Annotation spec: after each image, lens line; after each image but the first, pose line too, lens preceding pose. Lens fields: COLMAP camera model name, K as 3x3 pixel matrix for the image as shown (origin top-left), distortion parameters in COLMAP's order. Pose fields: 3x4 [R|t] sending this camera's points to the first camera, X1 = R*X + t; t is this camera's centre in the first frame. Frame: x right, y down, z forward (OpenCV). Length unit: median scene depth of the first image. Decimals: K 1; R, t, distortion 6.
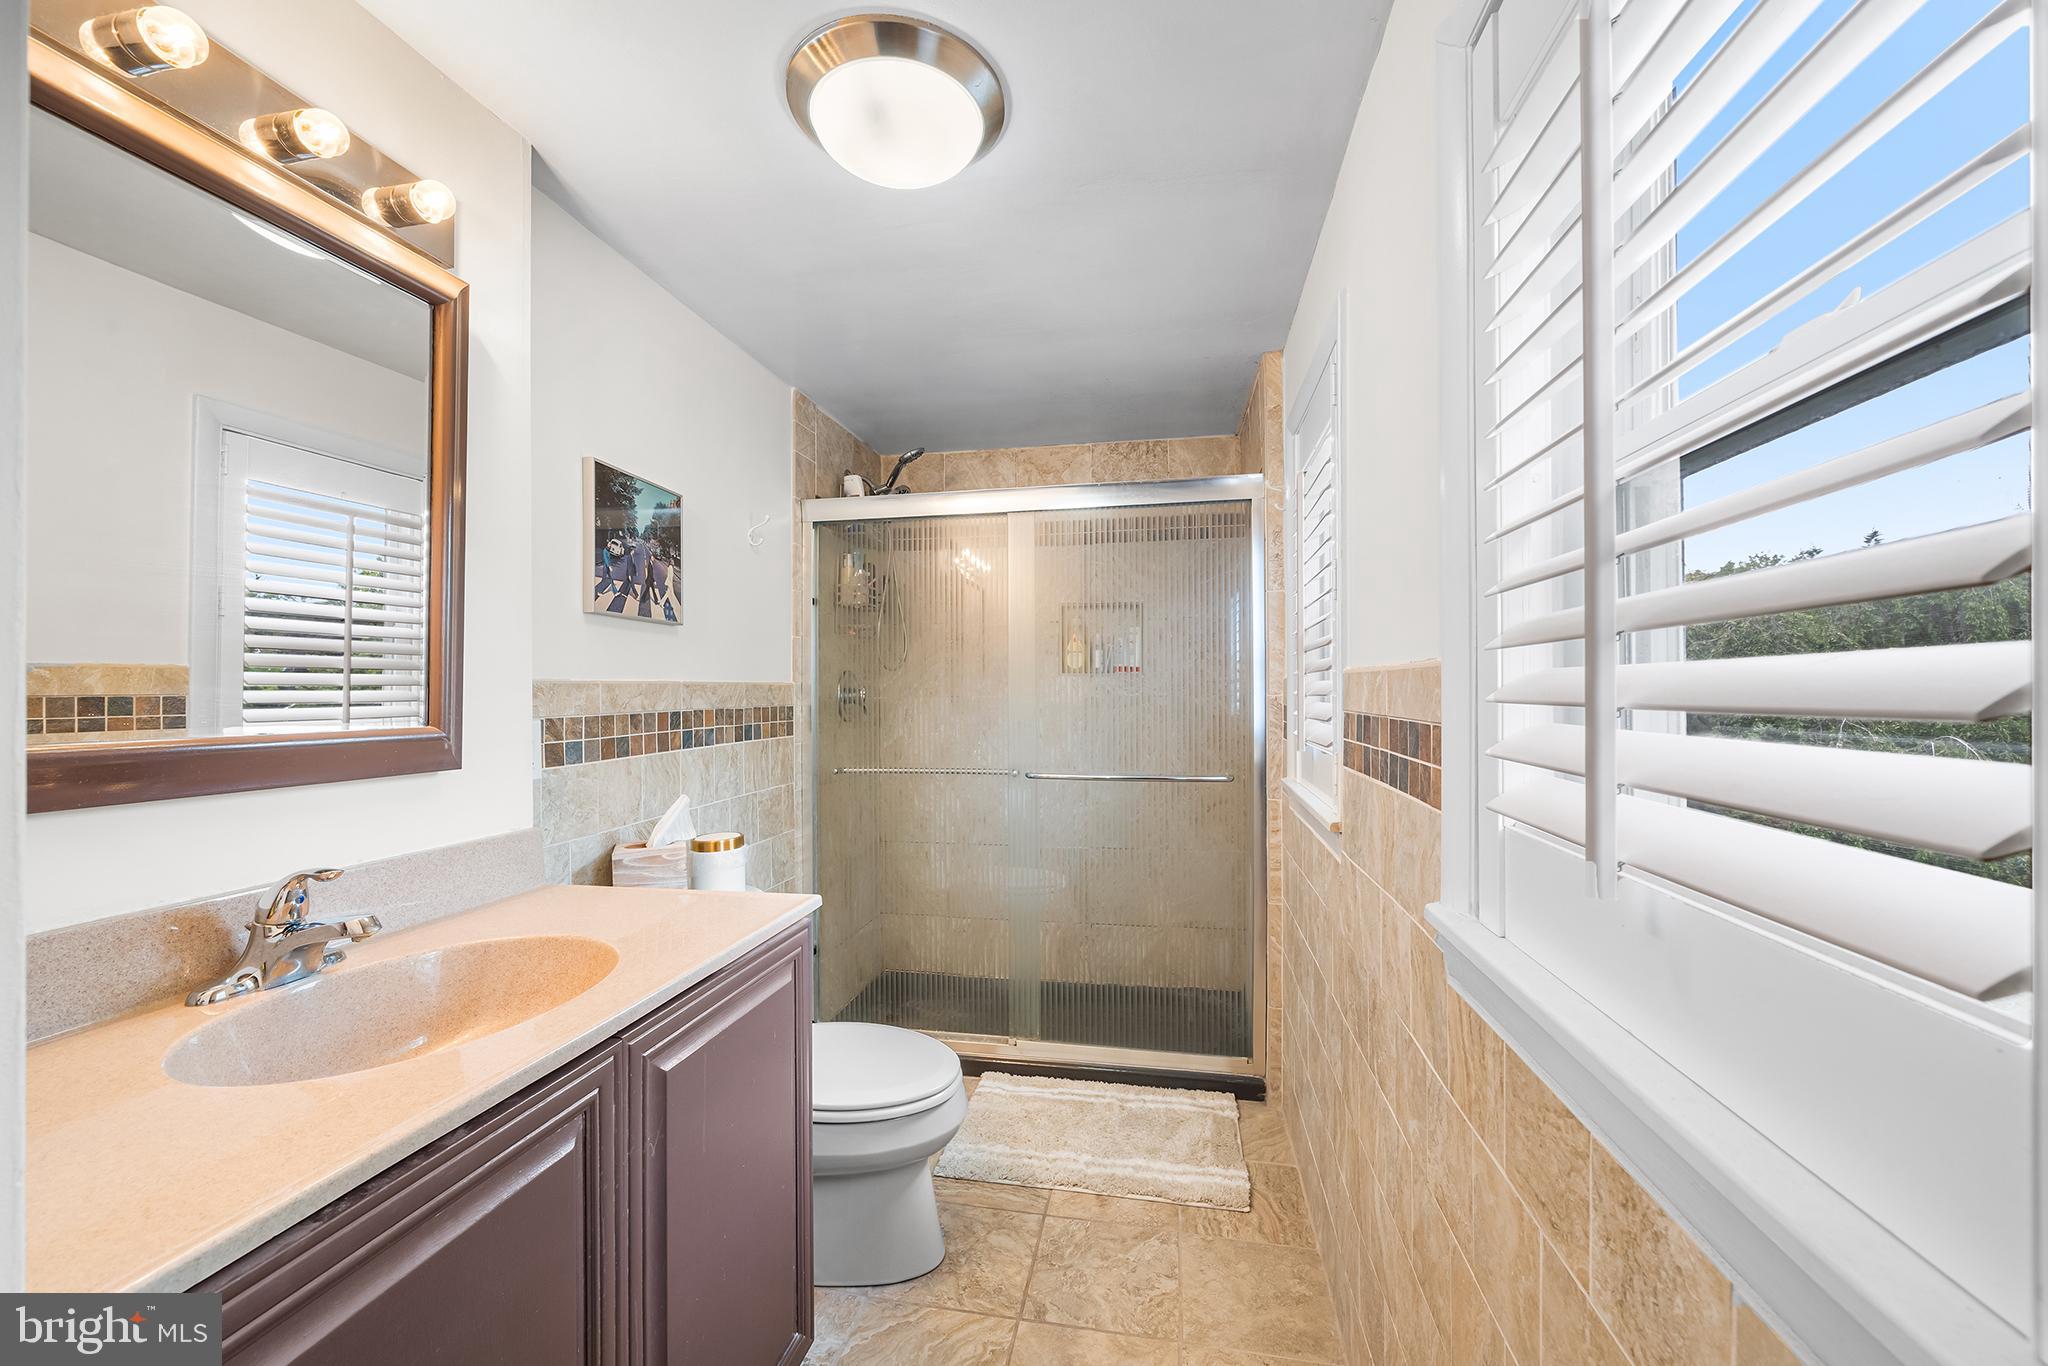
lens RADIAL K [[742.2, 0, 1030.7], [0, 742.2, 686.2], [0, 0, 1]] dist [-0.003892, 0.000131]
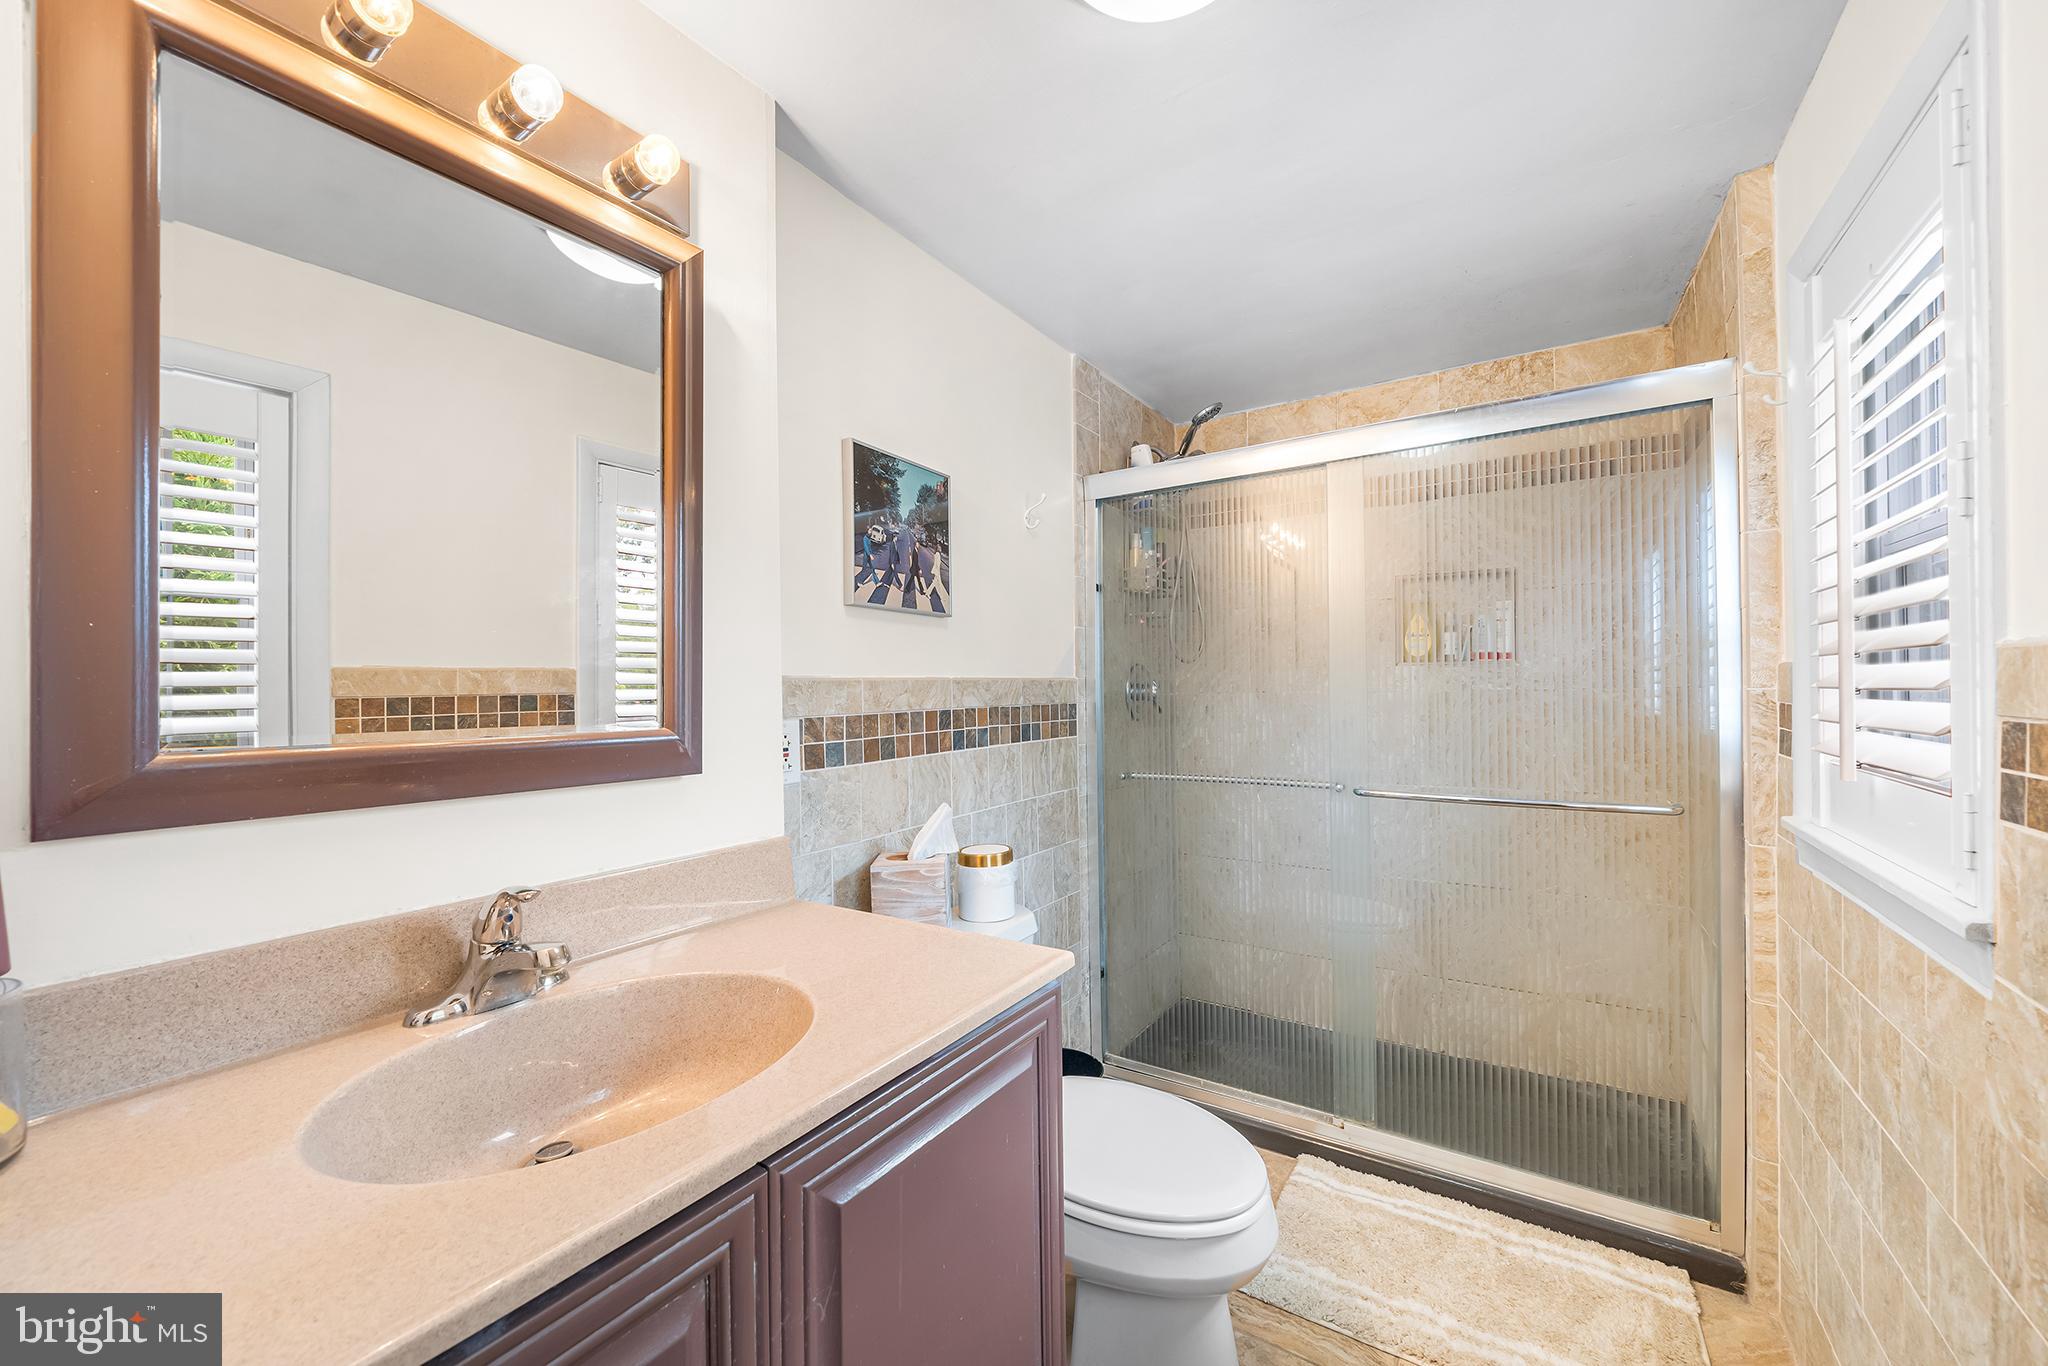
lens RADIAL K [[742.2, 0, 1038.7], [0, 742.2, 683.8], [0, 0, 1]] dist [-0.003892, 0.000131]
pose [[0.920816, -0.007896, -0.389917, -0.008365], [0.009305, 0.999955, 0.001726, 0.000719], [0.389886, -0.005217, 0.920848, 0.169265]]
